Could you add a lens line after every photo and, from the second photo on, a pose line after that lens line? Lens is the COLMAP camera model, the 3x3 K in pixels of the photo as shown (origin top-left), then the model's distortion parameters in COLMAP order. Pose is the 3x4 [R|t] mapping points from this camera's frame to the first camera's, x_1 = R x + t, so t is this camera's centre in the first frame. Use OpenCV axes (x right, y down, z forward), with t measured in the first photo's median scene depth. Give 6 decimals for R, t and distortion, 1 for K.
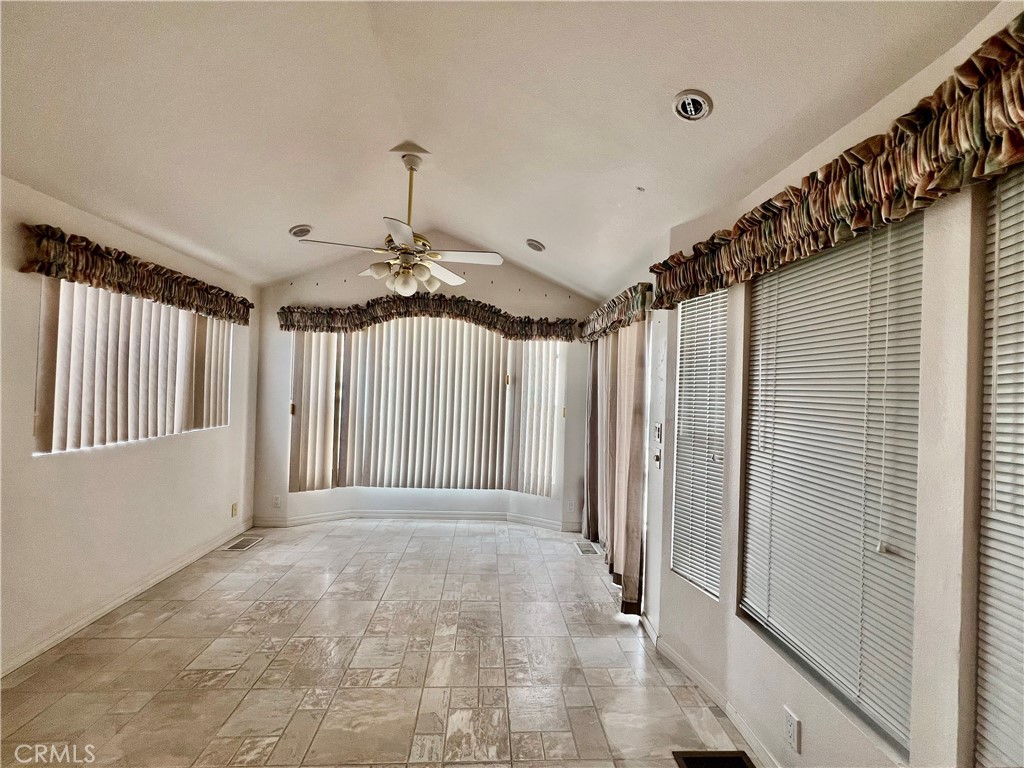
lens RADIAL K [[410.5, 0, 507.6], [0, 410.5, 383.5], [0, 0, 1]] dist [-0.001896, 0.000918]
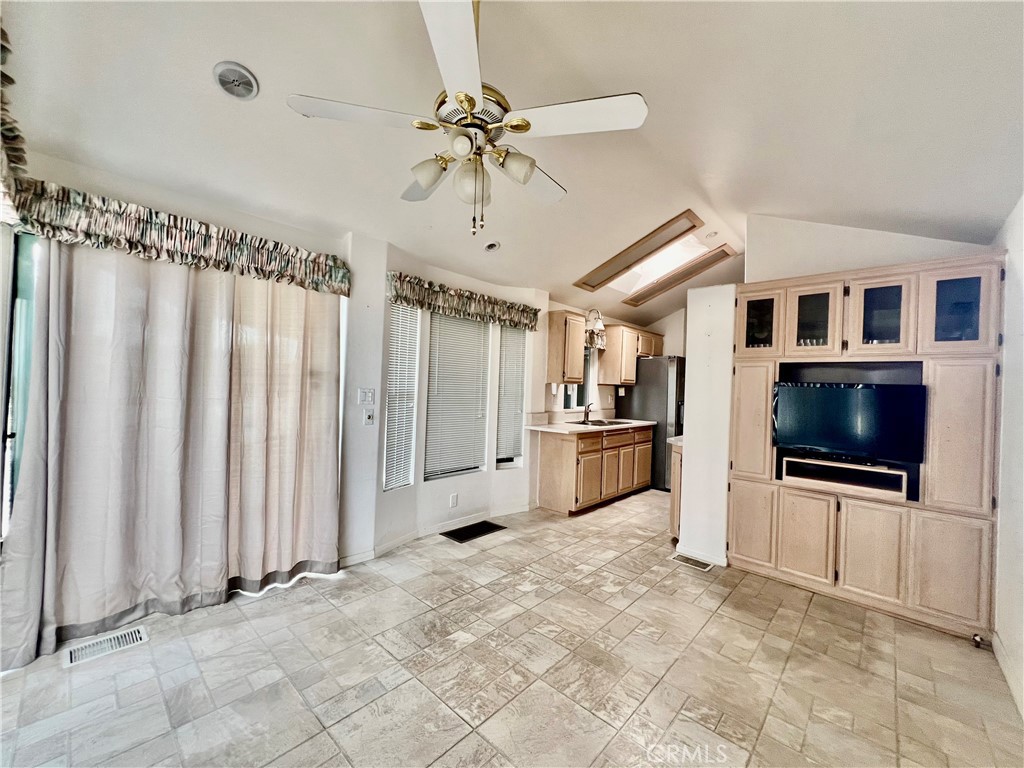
lens RADIAL K [[410.5, 0, 508.9], [0, 410.5, 383.0], [0, 0, 1]] dist [-0.001896, 0.000918]
pose [[-0.690463, -0.051761, 0.721513, -0.691433], [-0.063219, 0.997938, 0.011093, 0.030363], [-0.720600, -0.037954, -0.692312, 1.300932]]
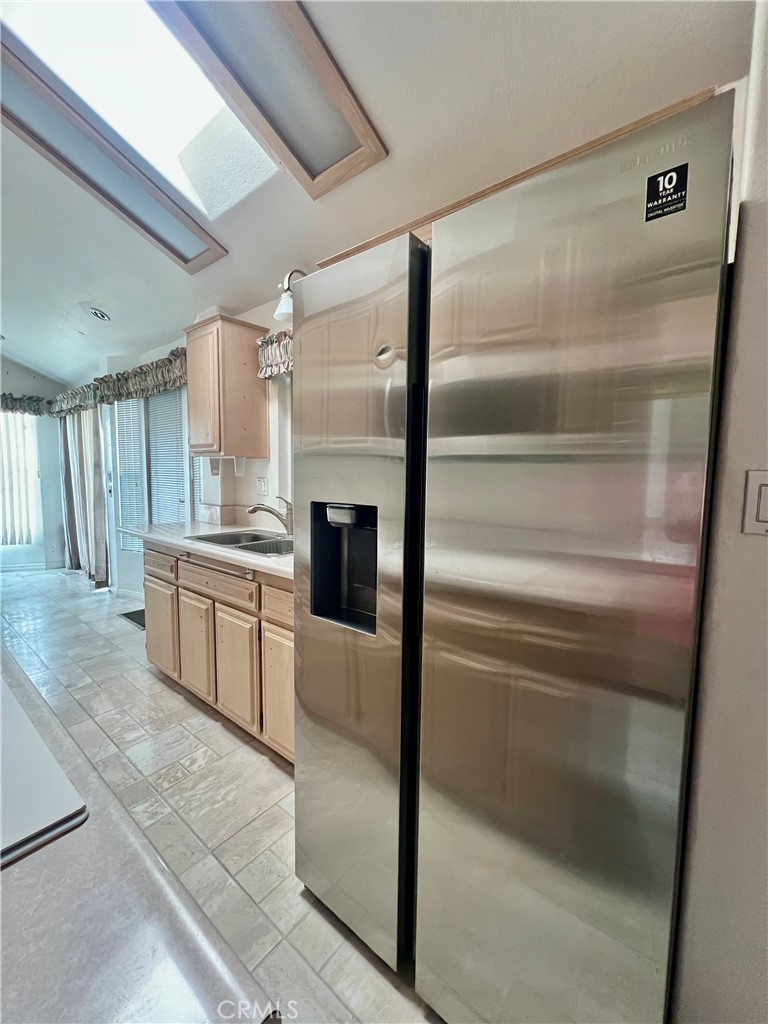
lens RADIAL K [[410.5, 0, 385.4], [0, 410.5, 508.5], [0, 0, 1]] dist [-0.001896, 0.000918]
pose [[0.668307, -0.089234, 0.738514, -0.119157], [0.003115, 0.993106, 0.117177, 0.045969], [-0.743879, -0.076010, 0.663978, -0.844845]]
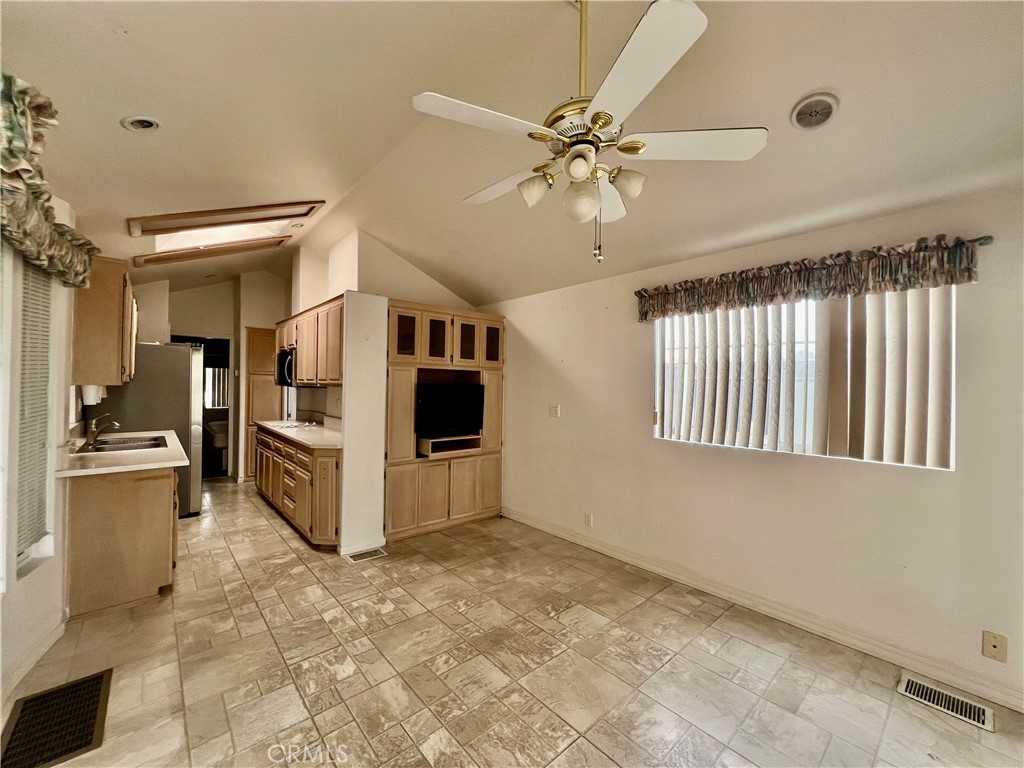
lens RADIAL K [[410.5, 0, 509.9], [0, 410.5, 383.1], [0, 0, 1]] dist [-0.001896, 0.000918]
pose [[-0.785578, -0.049432, -0.616785, 0.162063], [-0.035657, 0.998764, -0.034631, 0.031685], [0.617734, -0.005212, -0.786370, 1.329585]]
